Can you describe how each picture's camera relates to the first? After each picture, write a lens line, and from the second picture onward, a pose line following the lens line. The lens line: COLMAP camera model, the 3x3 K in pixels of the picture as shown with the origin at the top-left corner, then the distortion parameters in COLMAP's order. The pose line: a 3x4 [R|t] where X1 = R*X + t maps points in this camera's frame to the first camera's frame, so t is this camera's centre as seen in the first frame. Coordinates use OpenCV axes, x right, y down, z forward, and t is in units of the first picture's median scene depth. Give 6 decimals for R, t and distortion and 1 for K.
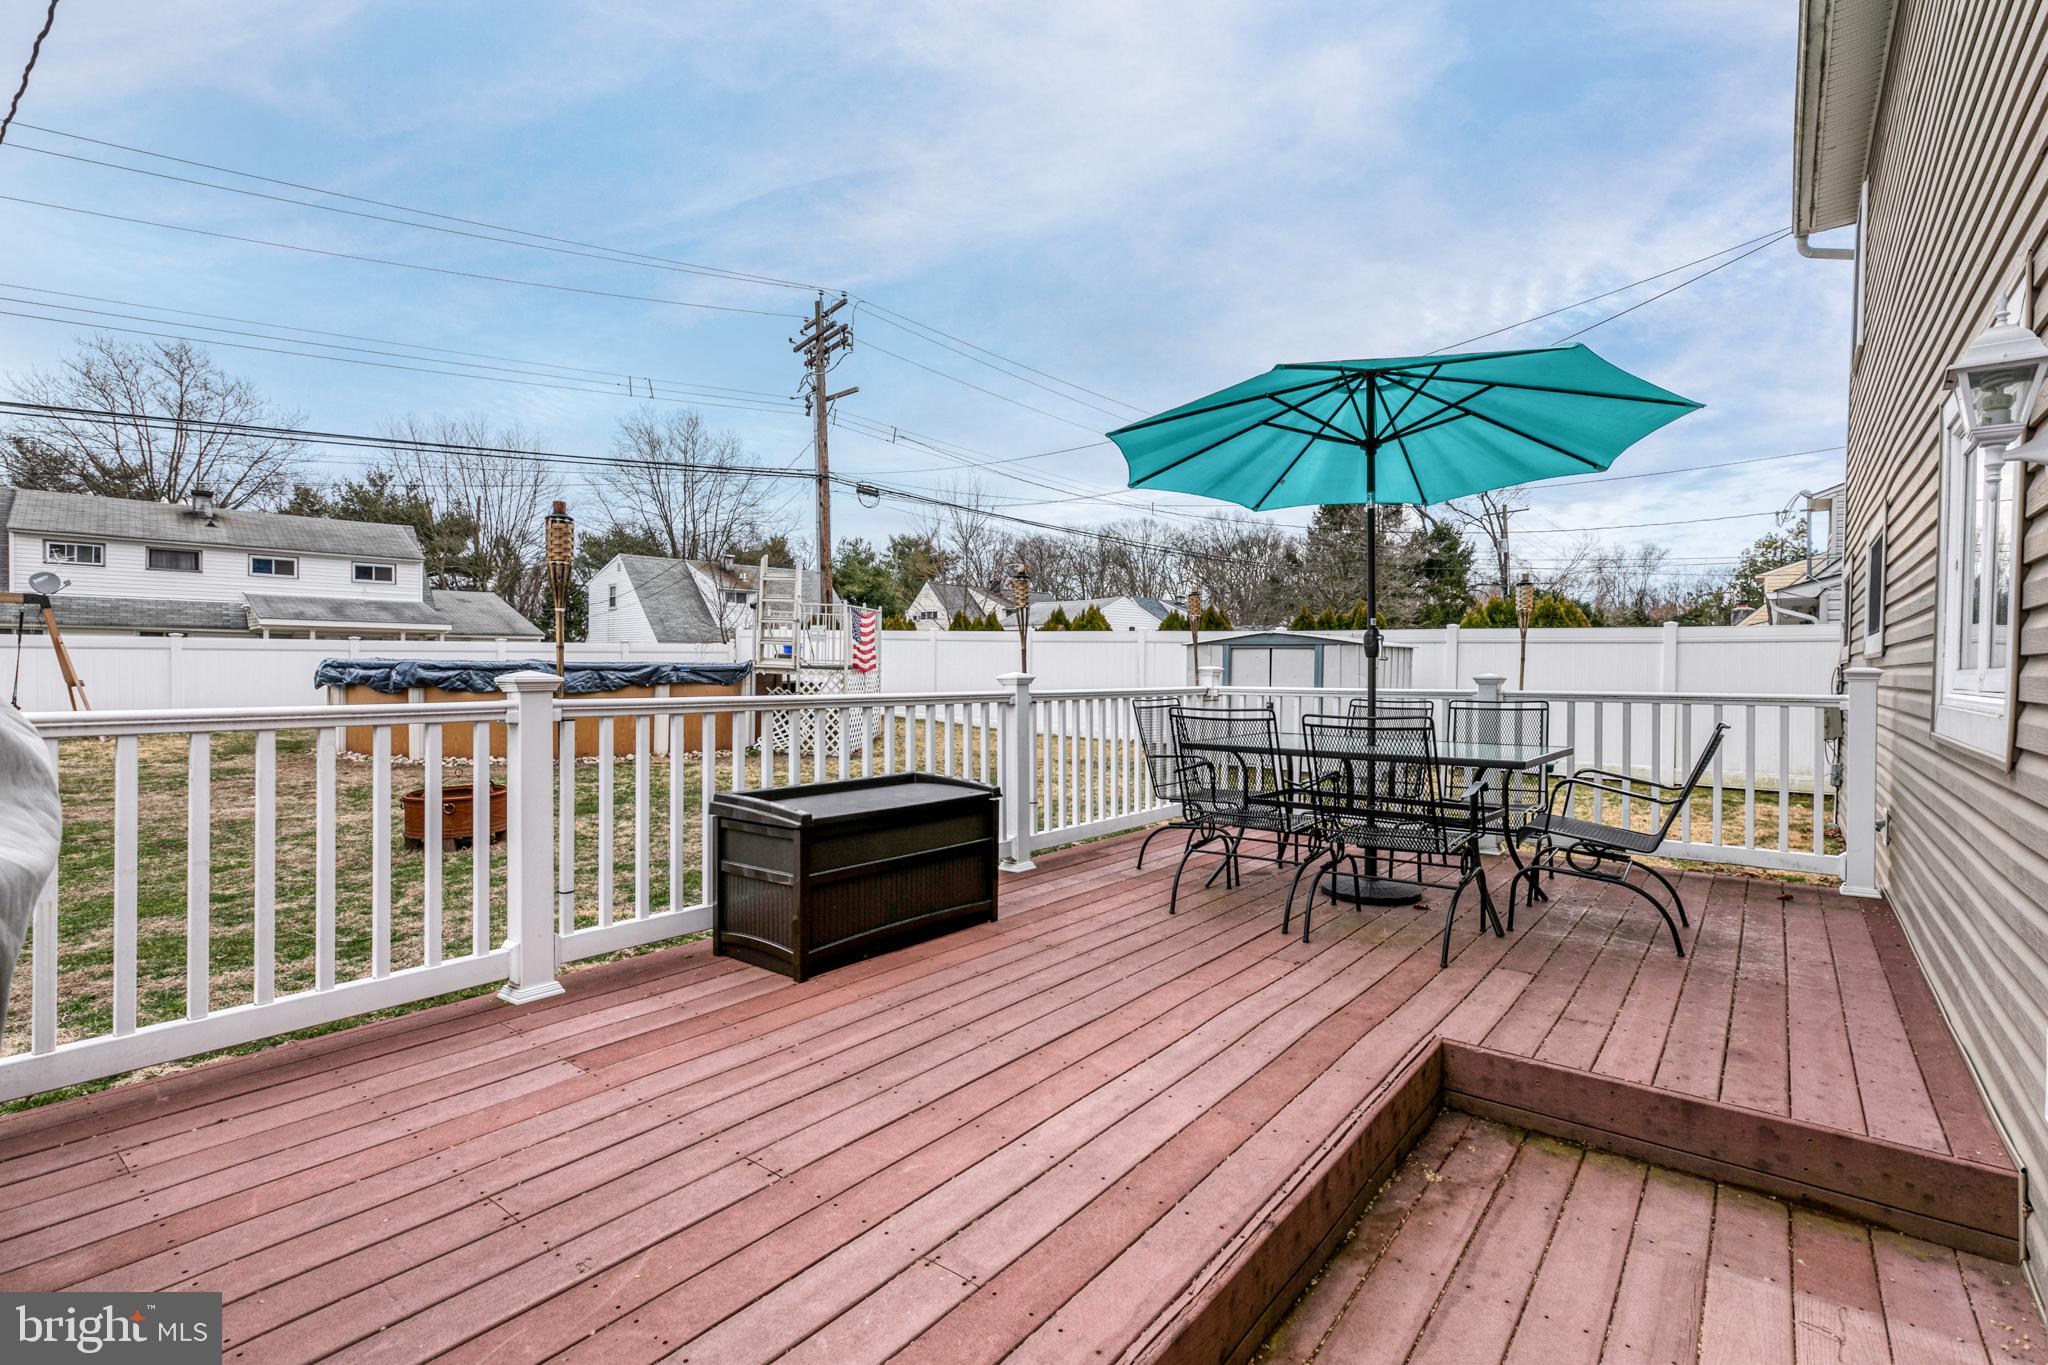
lens RADIAL K [[936.4, 0, 1027.6], [0, 936.4, 665.8], [0, 0, 1]] dist [0.005166, 0.000892]
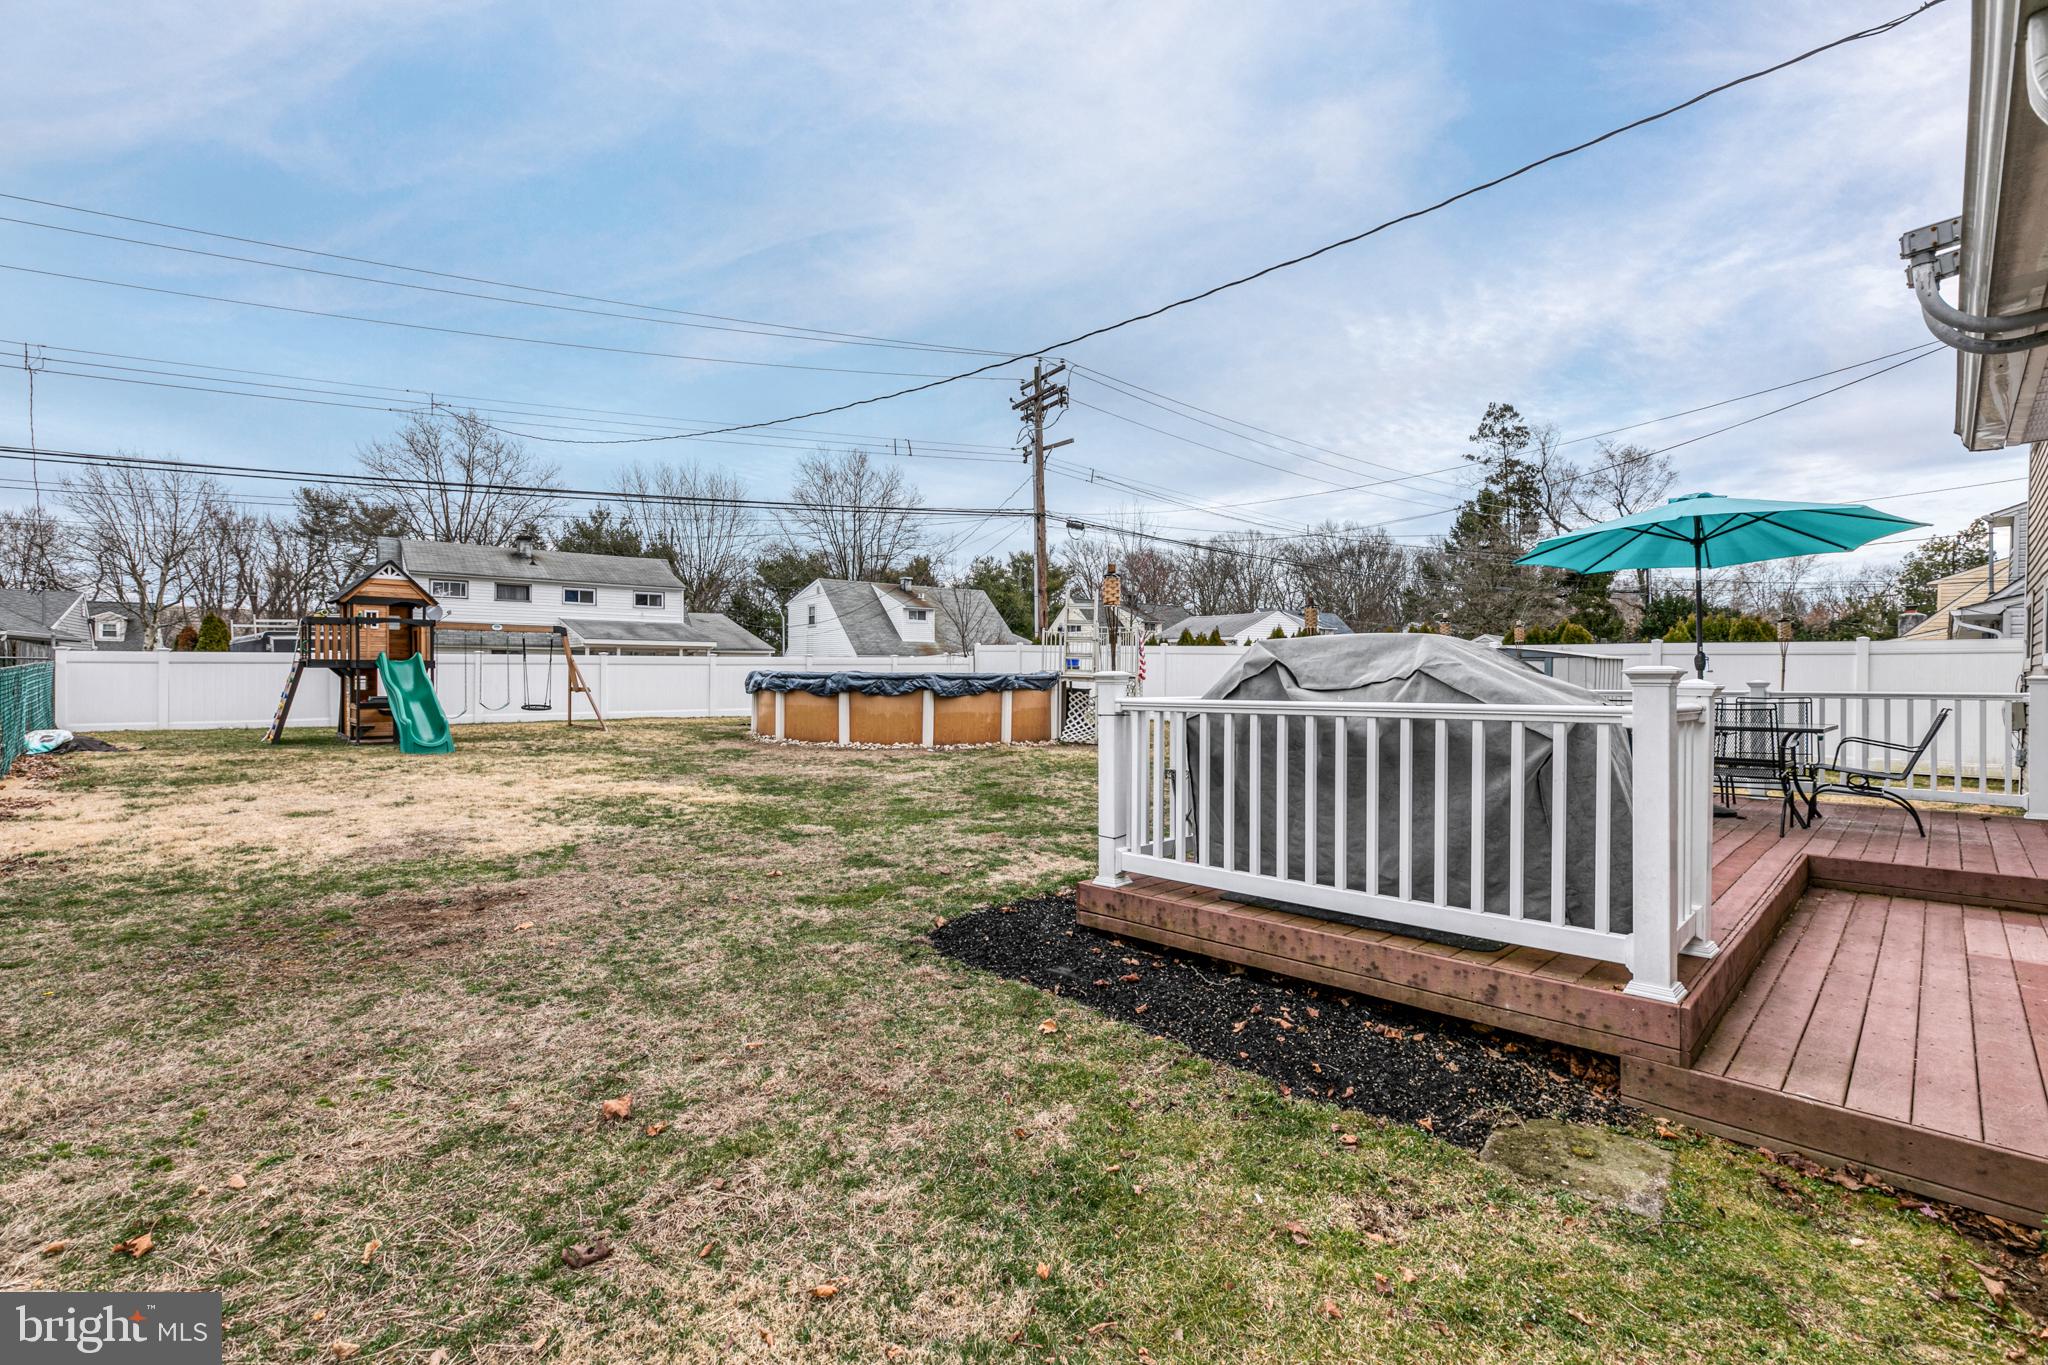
lens RADIAL K [[907.6, 0, 1007.1], [0, 907.6, 671.6], [0, 0, 1]] dist [0.008715, 0.000334]
pose [[0.992343, -0.003942, -0.123449, -0.121181], [0.003579, 0.999989, -0.003160, -0.001064], [0.123460, 0.002693, 0.992346, -0.140334]]
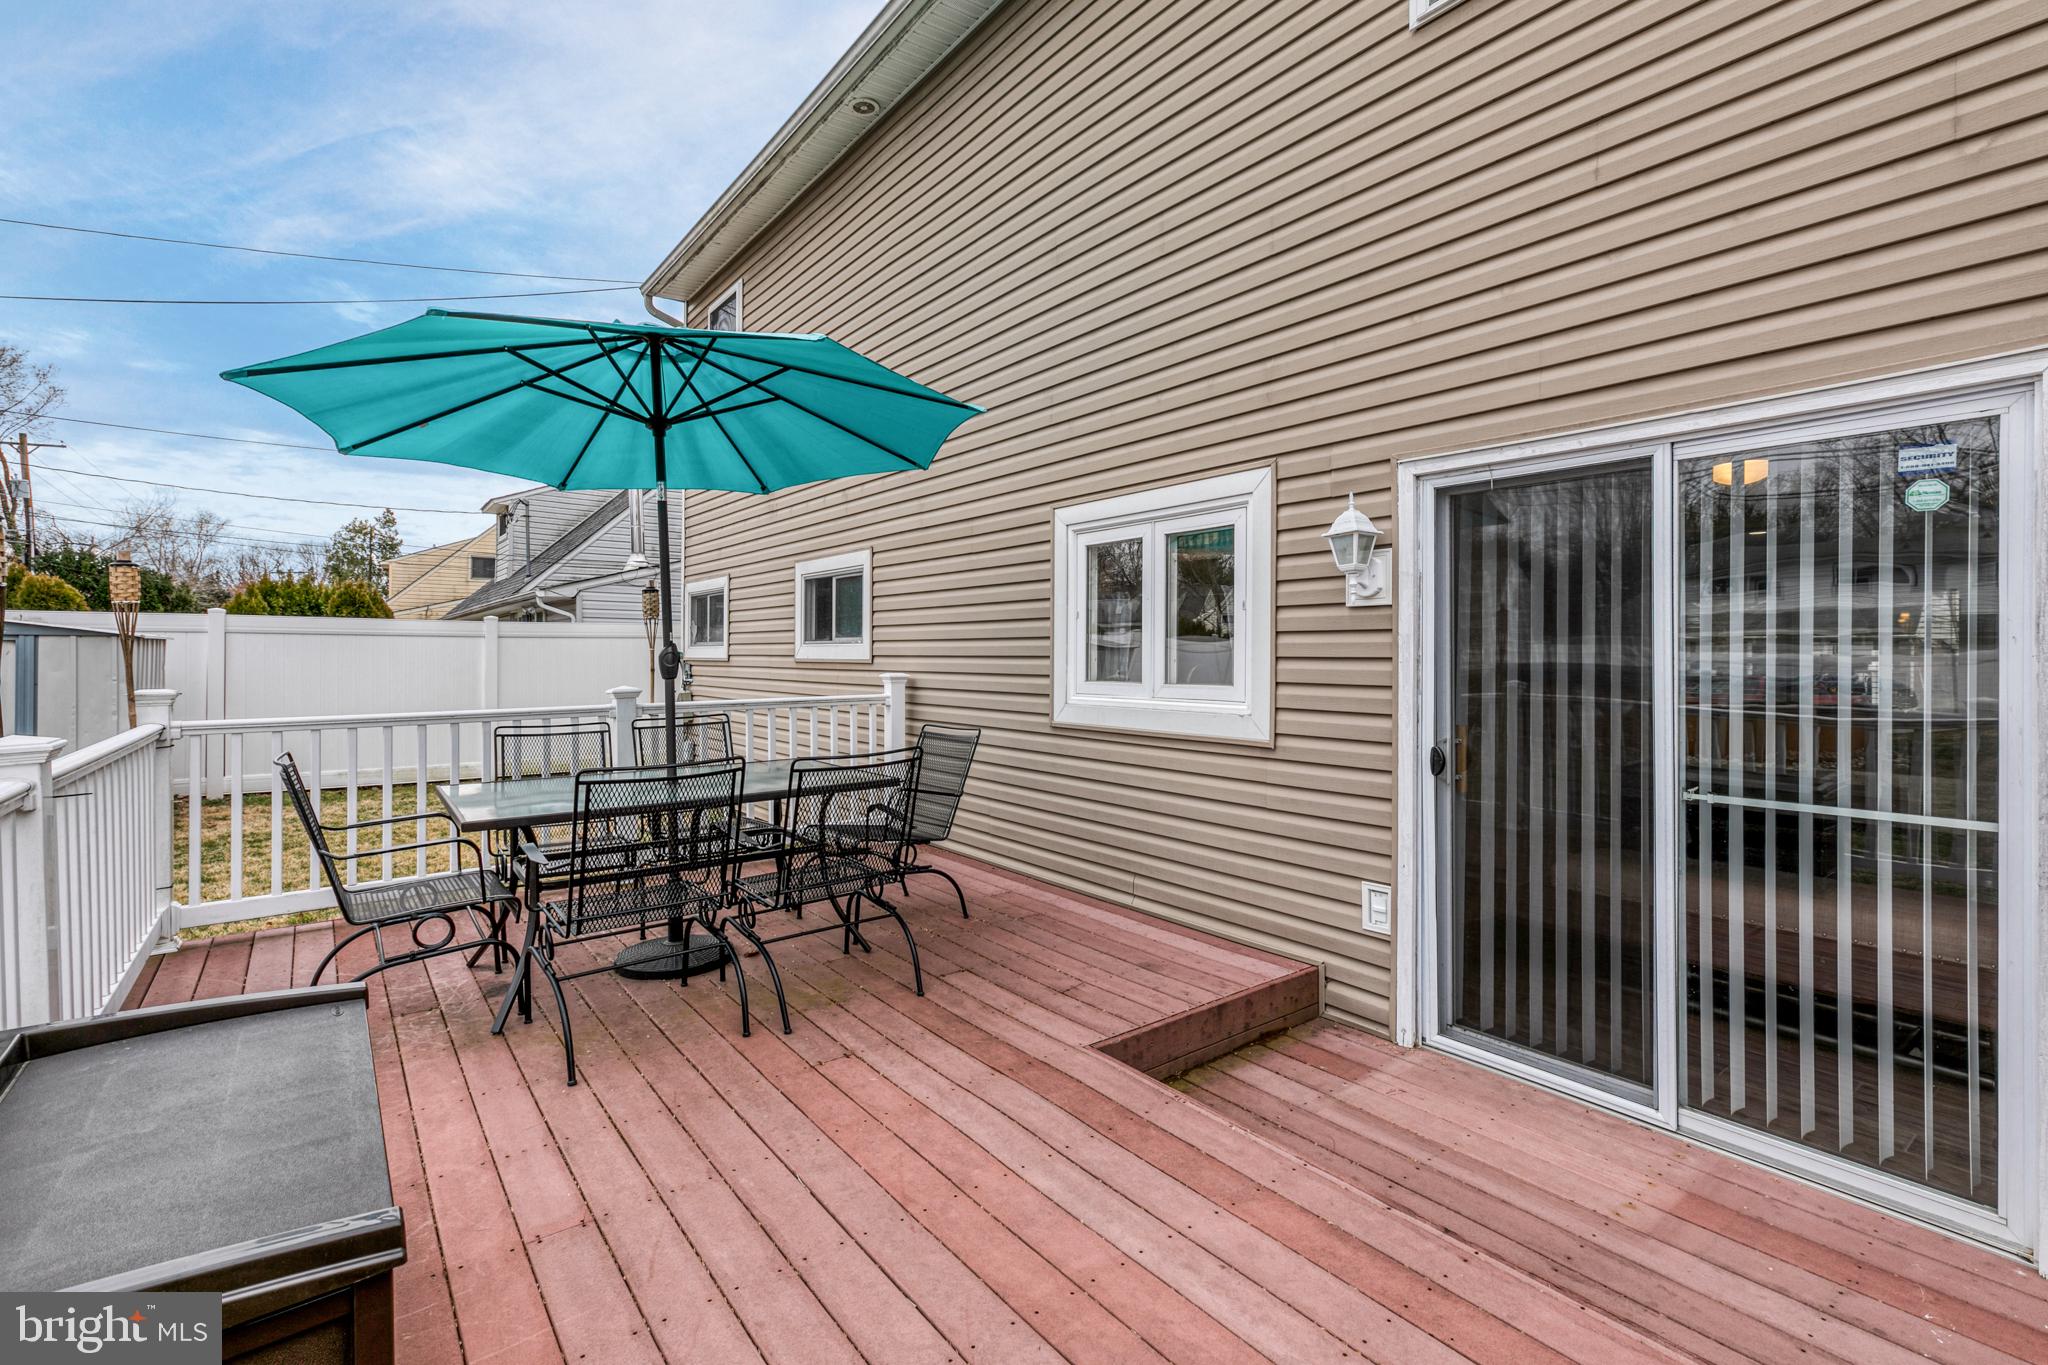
lens RADIAL K [[937.5, 0, 1033.7], [0, 937.5, 655.2], [0, 0, 1]] dist [0.009017, 0.000533]
pose [[0.237493, -0.013092, 0.971301, -0.069560], [0.003084, 0.999914, 0.012724, -0.007470], [-0.971384, -0.000026, 0.237513, 0.091227]]
